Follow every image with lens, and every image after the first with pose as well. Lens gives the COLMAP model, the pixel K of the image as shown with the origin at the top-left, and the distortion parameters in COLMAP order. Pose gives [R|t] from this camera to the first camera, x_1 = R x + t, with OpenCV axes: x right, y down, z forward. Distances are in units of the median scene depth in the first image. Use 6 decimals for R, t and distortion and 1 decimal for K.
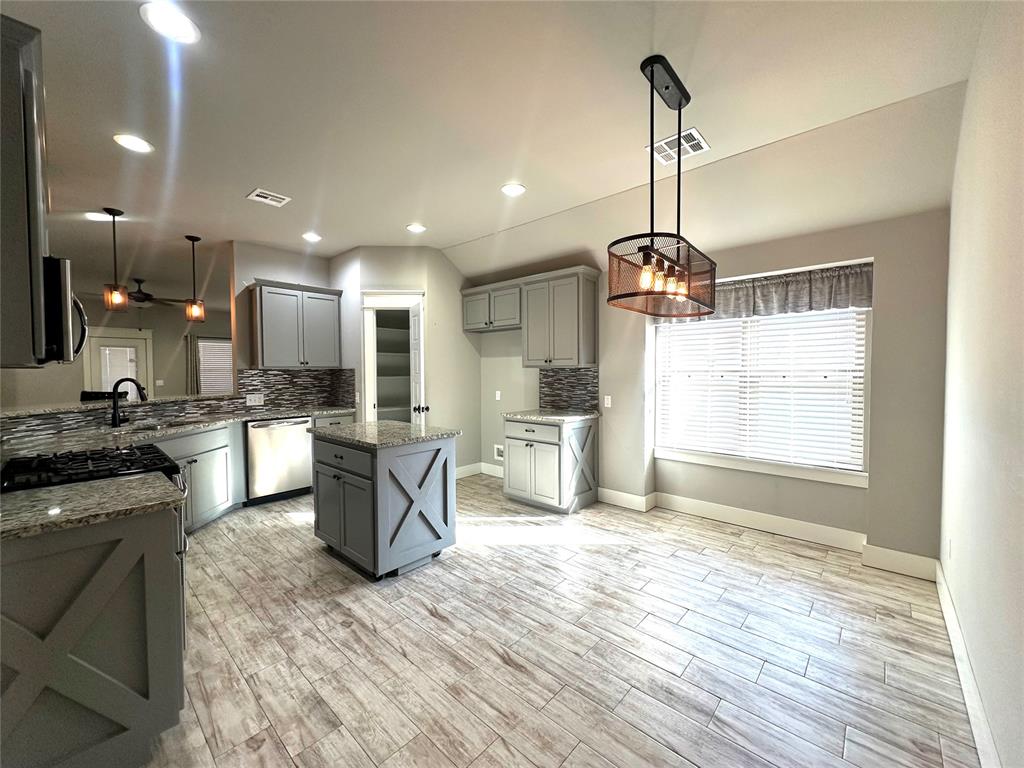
lens RADIAL K [[408.1, 0, 512.7], [0, 408.1, 382.8], [0, 0, 1]] dist [-0.001772, 0.000532]
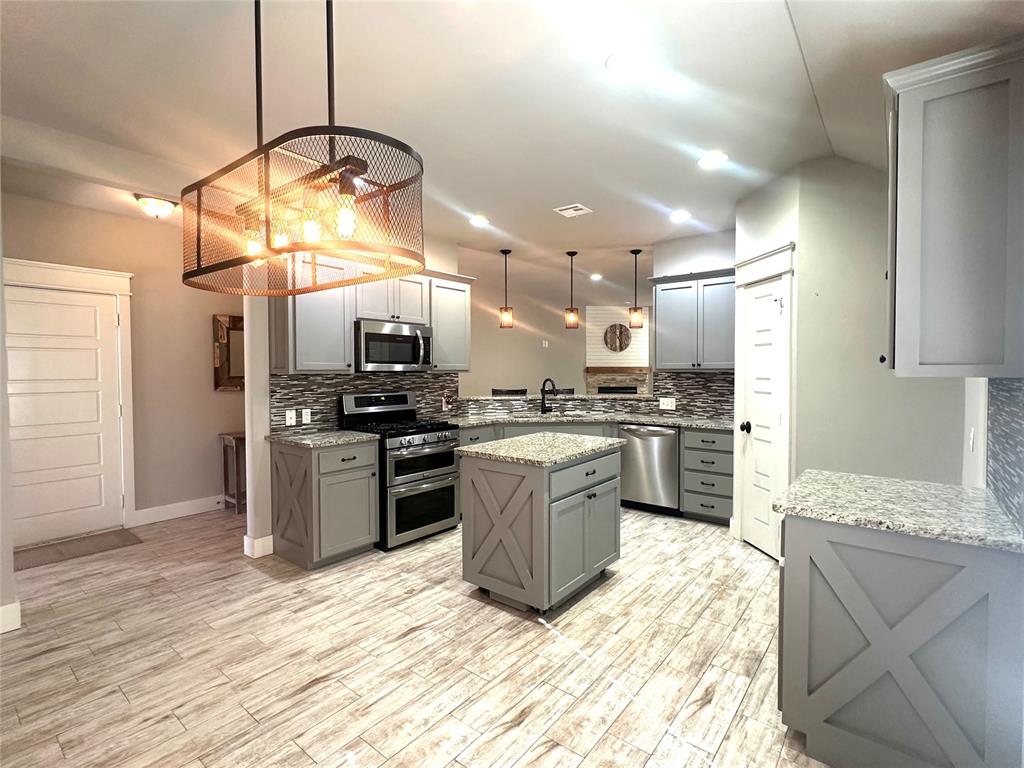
lens RADIAL K [[483.6, 0, 513.8], [0, 483.6, 382.5], [0, 0, 1]] dist [-0.000621, 0.000162]
pose [[0.063113, 0.031856, -0.997498, 0.770500], [-0.027799, 0.999159, 0.030150, -0.052174], [0.997619, 0.025827, 0.063945, 0.925127]]
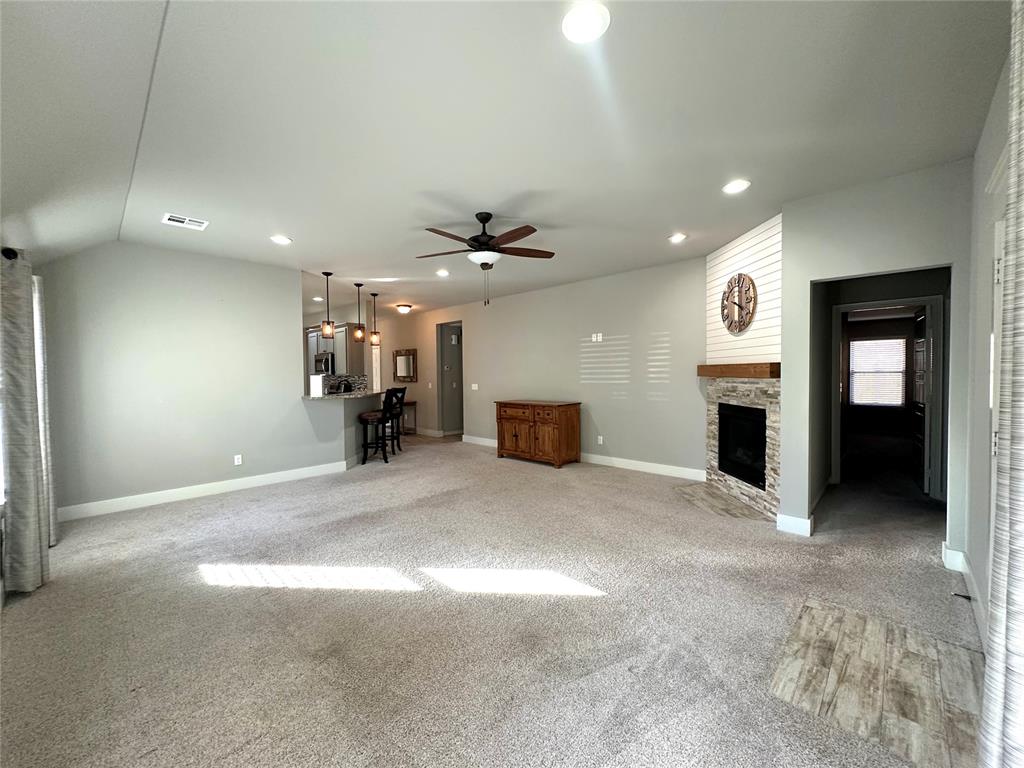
lens RADIAL K [[409.1, 0, 512.0], [0, 409.1, 384.0], [0, 0, 1]] dist [-0.001746, 0.000403]
pose [[-0.999447, 0.015537, 0.029400, -2.161618], [0.017184, 0.998248, 0.056612, -0.108974], [-0.028469, 0.057086, -0.997963, 3.533332]]
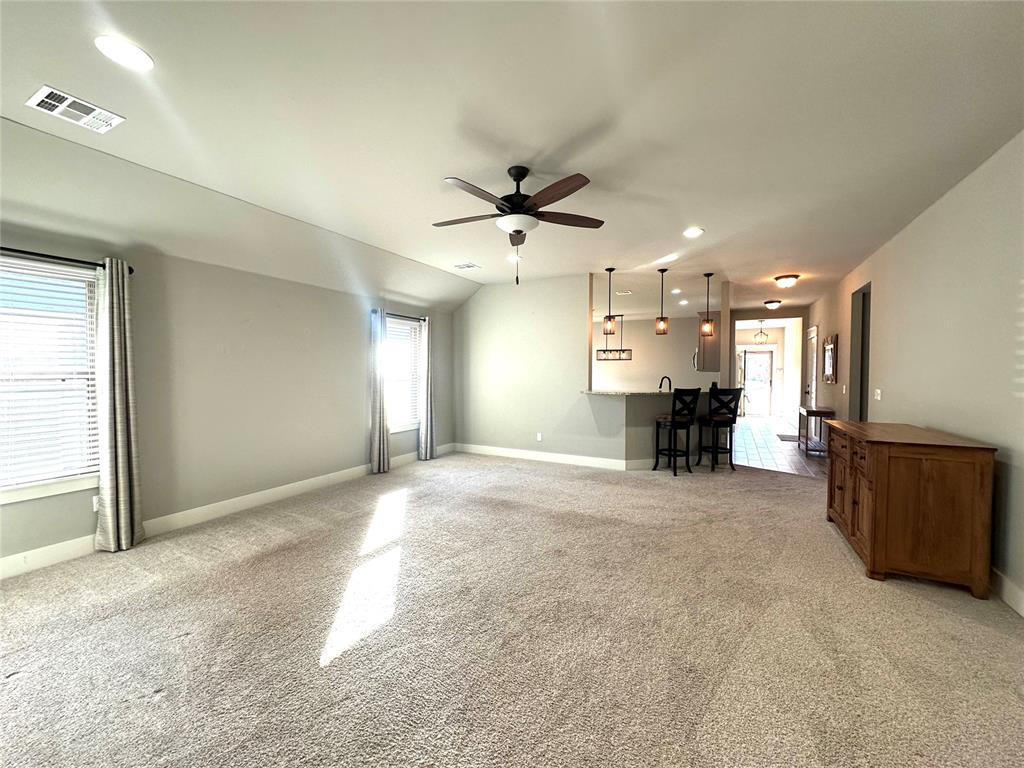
lens RADIAL K [[409.1, 0, 512.0], [0, 409.1, 384.0], [0, 0, 1]] dist [-0.001746, 0.000403]
pose [[-0.244046, -0.029124, 0.969326, -3.057523], [0.027831, 0.998927, 0.037020, -0.078809], [-0.969364, 0.036012, -0.242974, 2.498495]]
